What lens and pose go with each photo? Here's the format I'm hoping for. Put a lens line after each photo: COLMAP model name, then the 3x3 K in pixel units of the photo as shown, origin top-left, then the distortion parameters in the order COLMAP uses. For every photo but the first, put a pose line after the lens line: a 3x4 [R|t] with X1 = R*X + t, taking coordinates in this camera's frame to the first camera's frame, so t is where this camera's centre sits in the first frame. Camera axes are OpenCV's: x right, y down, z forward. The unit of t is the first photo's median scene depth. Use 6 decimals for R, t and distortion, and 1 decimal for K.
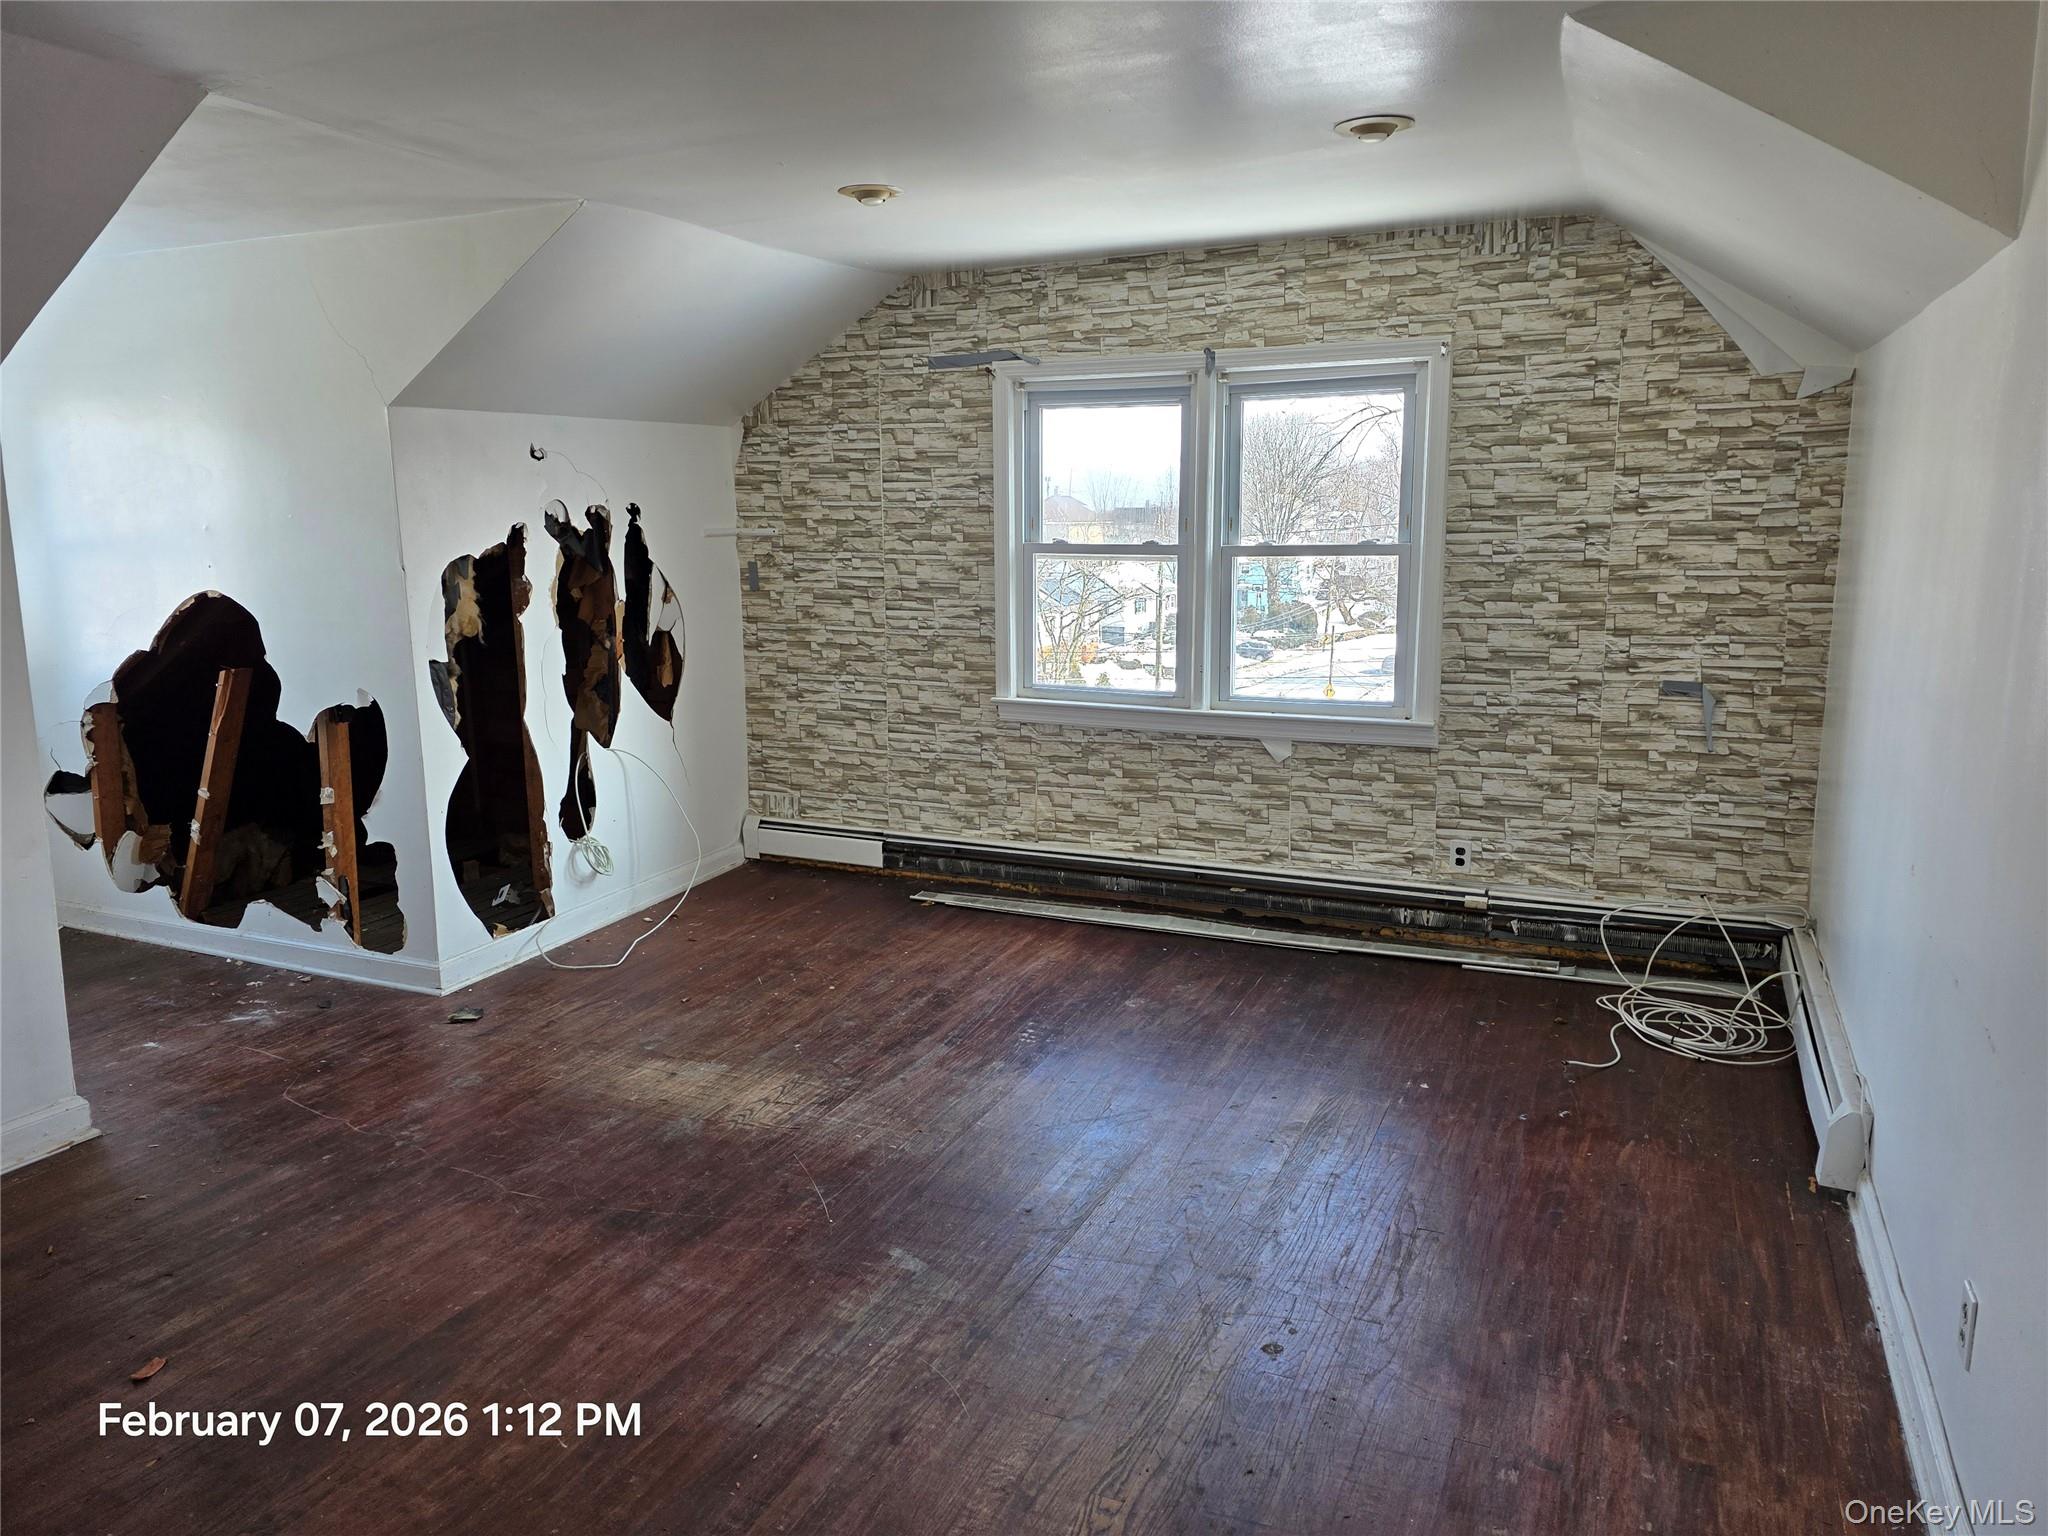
lens RADIAL K [[1378.6, 0, 1018.4], [0, 1378.6, 762.9], [0, 0, 1]] dist [0.029904, 0.000324]
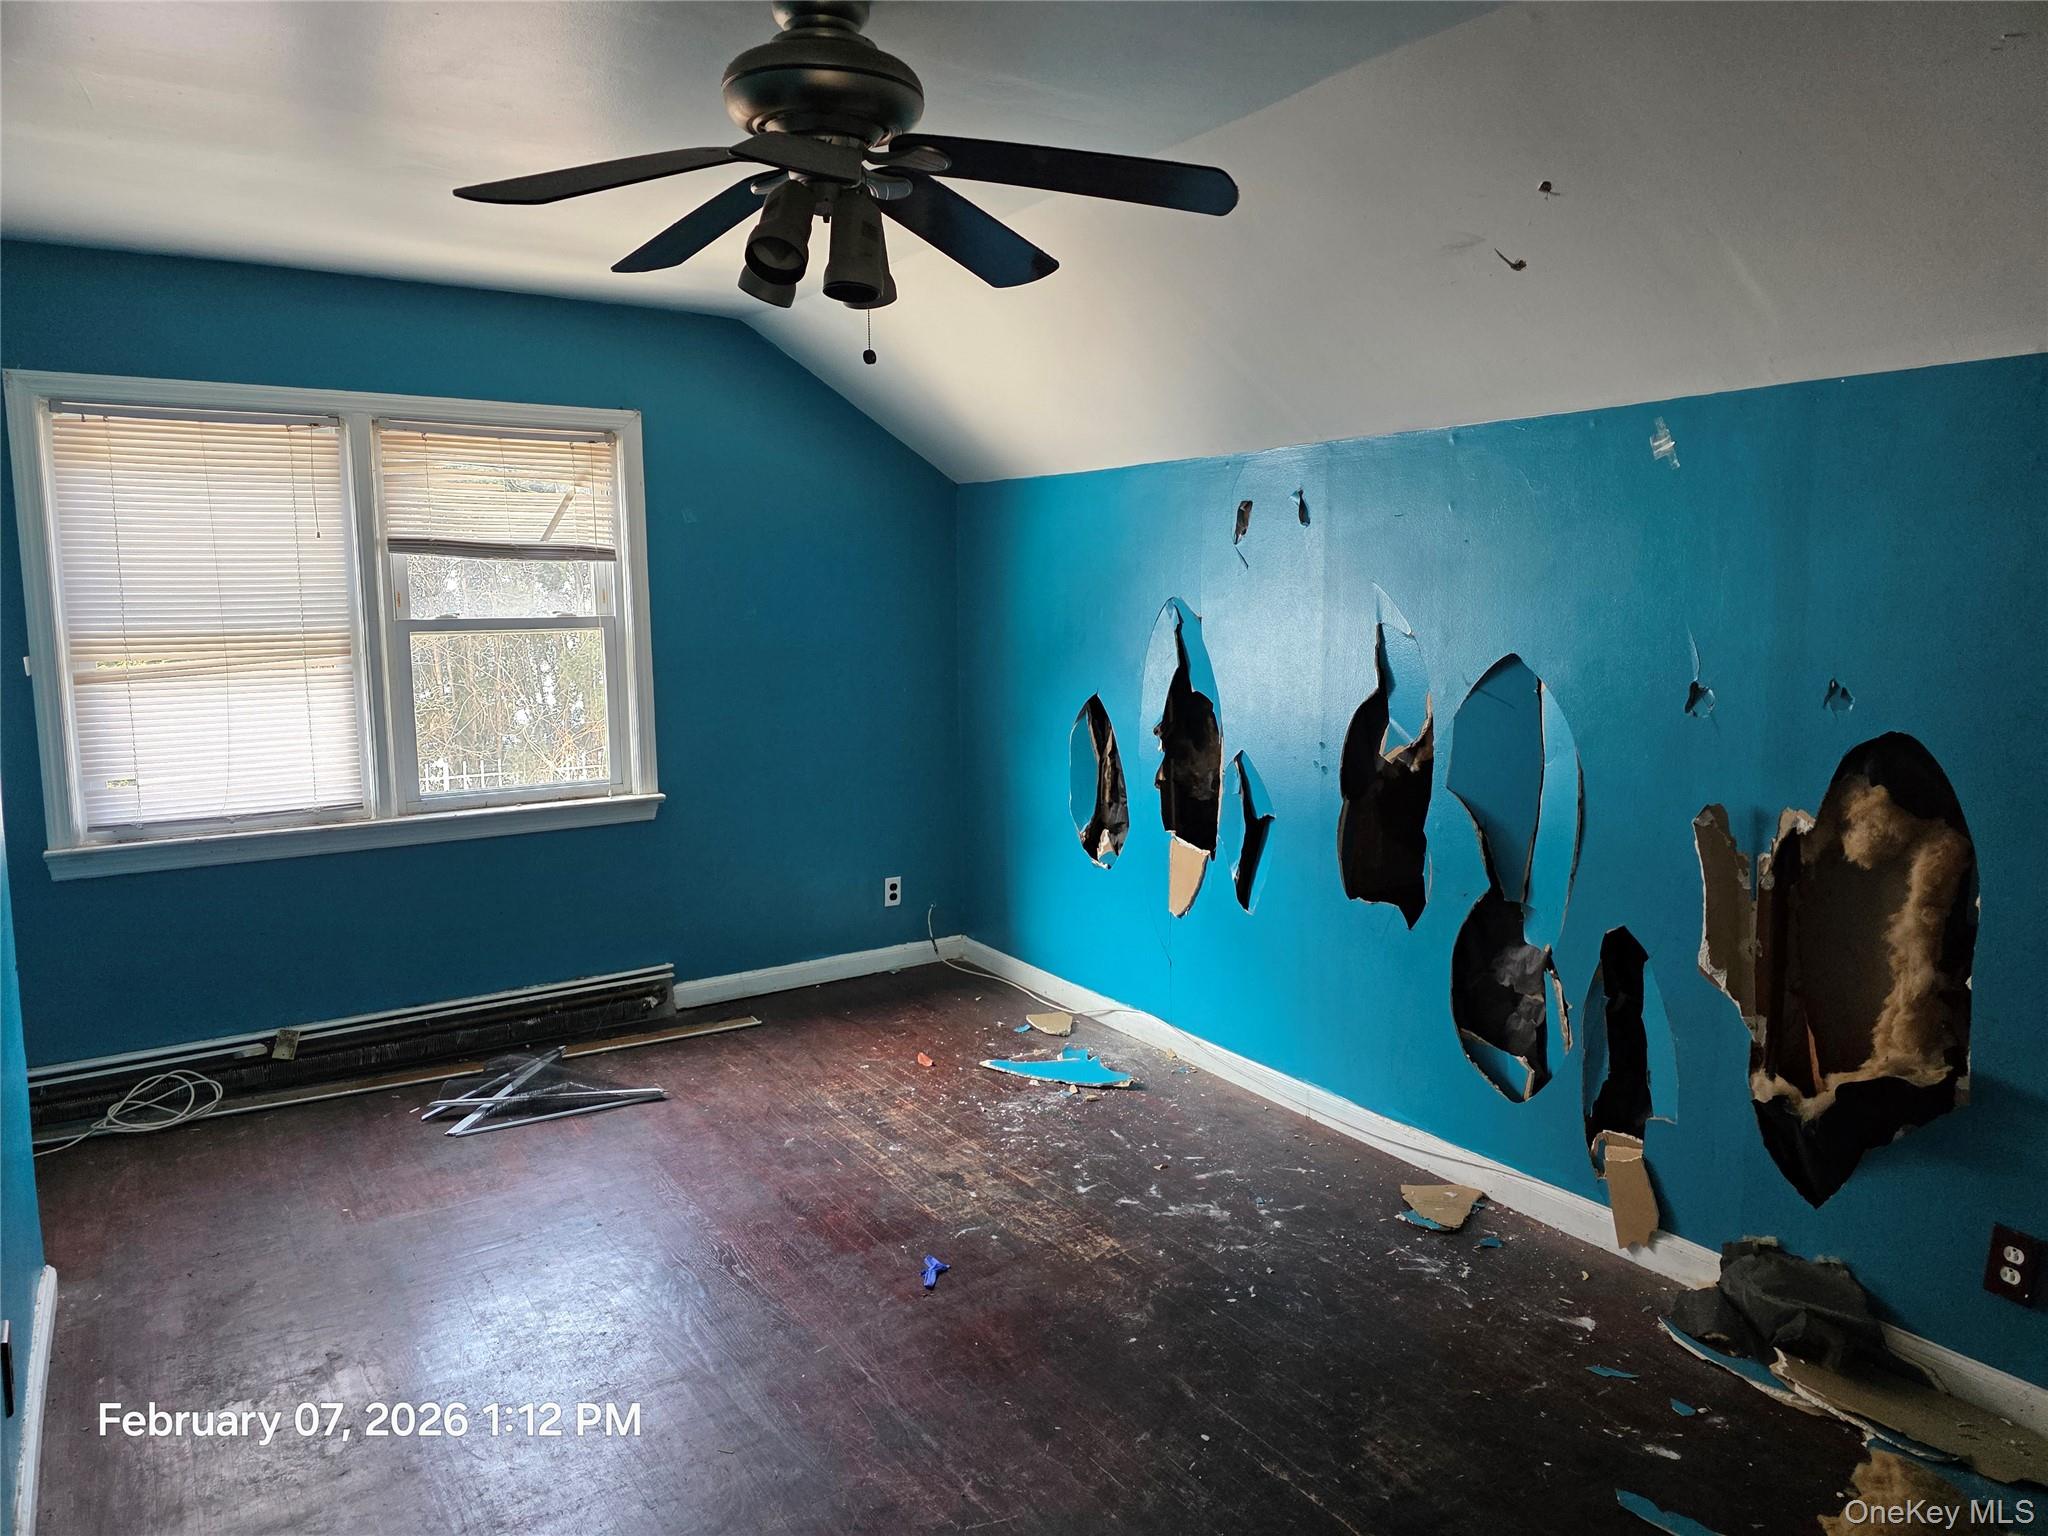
lens RADIAL K [[1378.6, 0, 1024.2], [0, 1378.6, 769.6], [0, 0, 1]] dist [0.029904, 0.000324]
pose [[0.525404, -0.102162, 0.844697, -0.417405], [0.144628, 0.989041, 0.029661, -0.041141], [-0.838471, 0.106583, 0.534422, 0.259865]]
